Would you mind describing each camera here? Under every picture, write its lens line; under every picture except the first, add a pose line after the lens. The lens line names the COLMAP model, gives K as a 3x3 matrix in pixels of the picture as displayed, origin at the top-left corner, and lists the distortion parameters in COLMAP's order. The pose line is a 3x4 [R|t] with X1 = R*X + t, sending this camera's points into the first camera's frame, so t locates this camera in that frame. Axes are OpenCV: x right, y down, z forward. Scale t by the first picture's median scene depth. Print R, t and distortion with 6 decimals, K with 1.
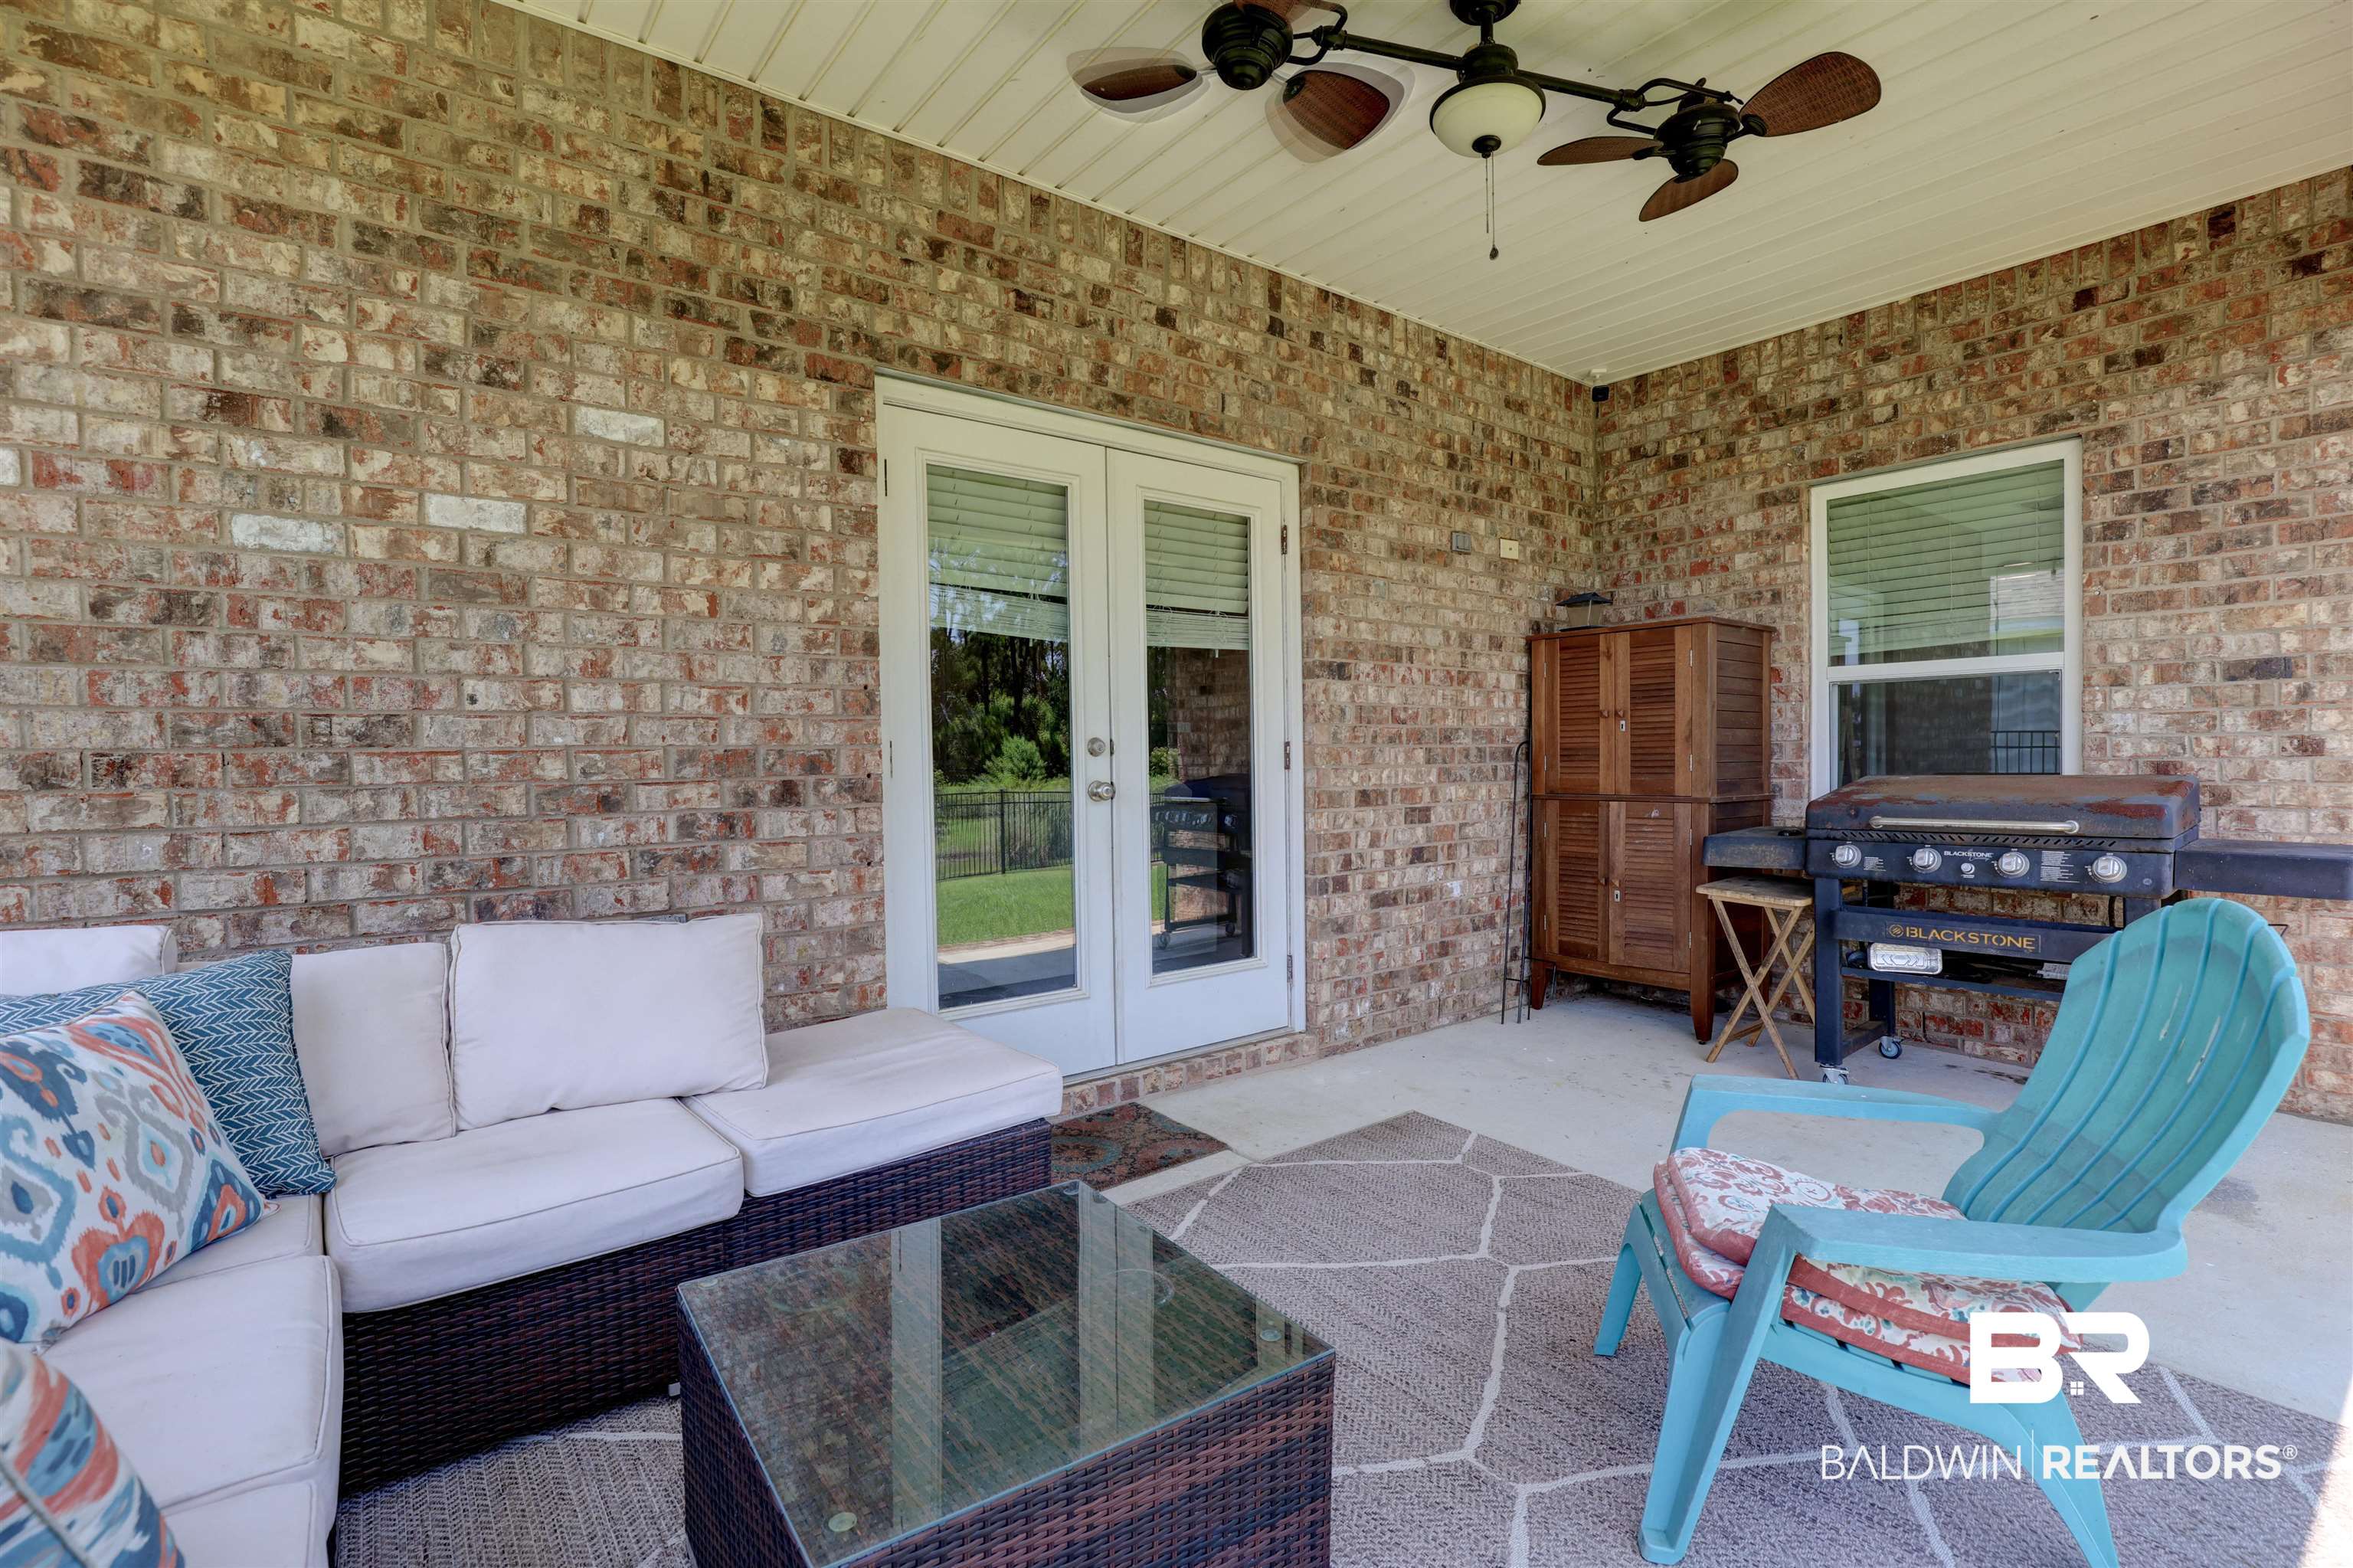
lens RADIAL K [[1087.5, 0, 1177.8], [0, 1087.5, 786.3], [0, 0, 1]] dist [-0.018623, 0.001924]
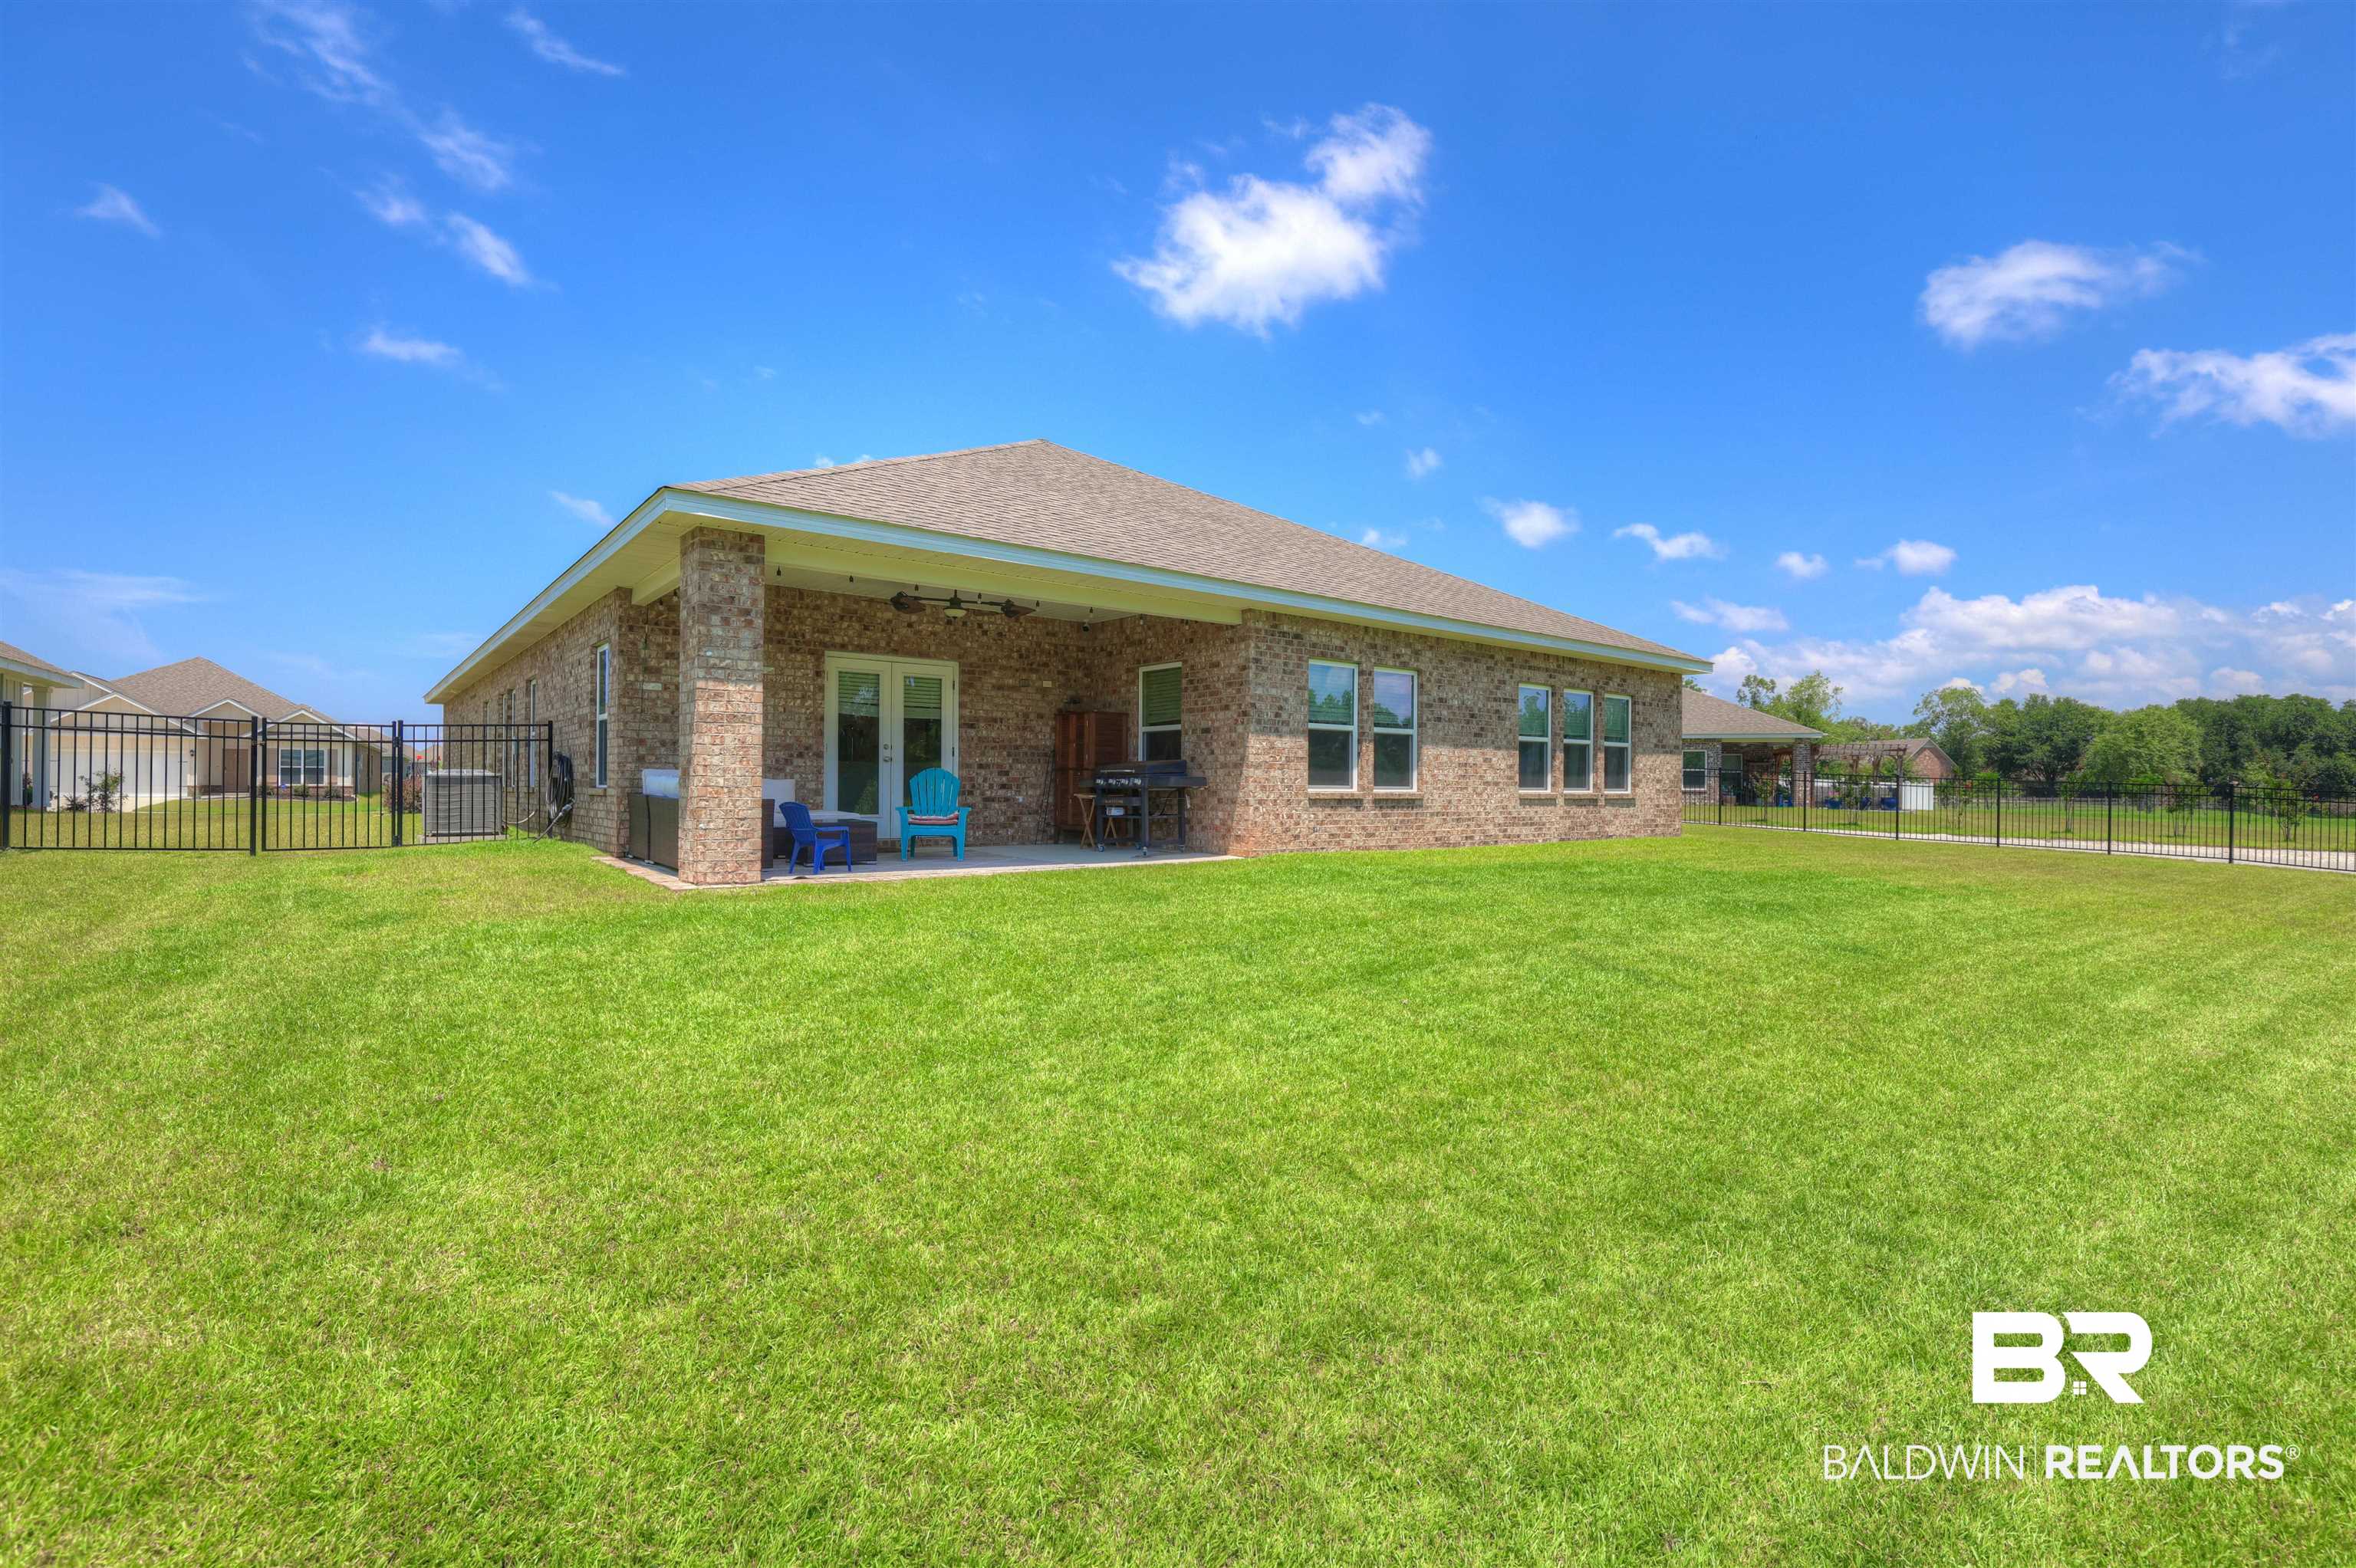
lens RADIAL K [[1088.7, 0, 1177.4], [0, 1088.7, 782.4], [0, 0, 1]] dist [-0.018623, 0.001924]
pose [[0.999597, 0.017362, 0.022472, 0.681836], [-0.016588, 0.999279, -0.034163, 0.158340], [-0.023049, 0.033776, 0.999164, -2.192255]]
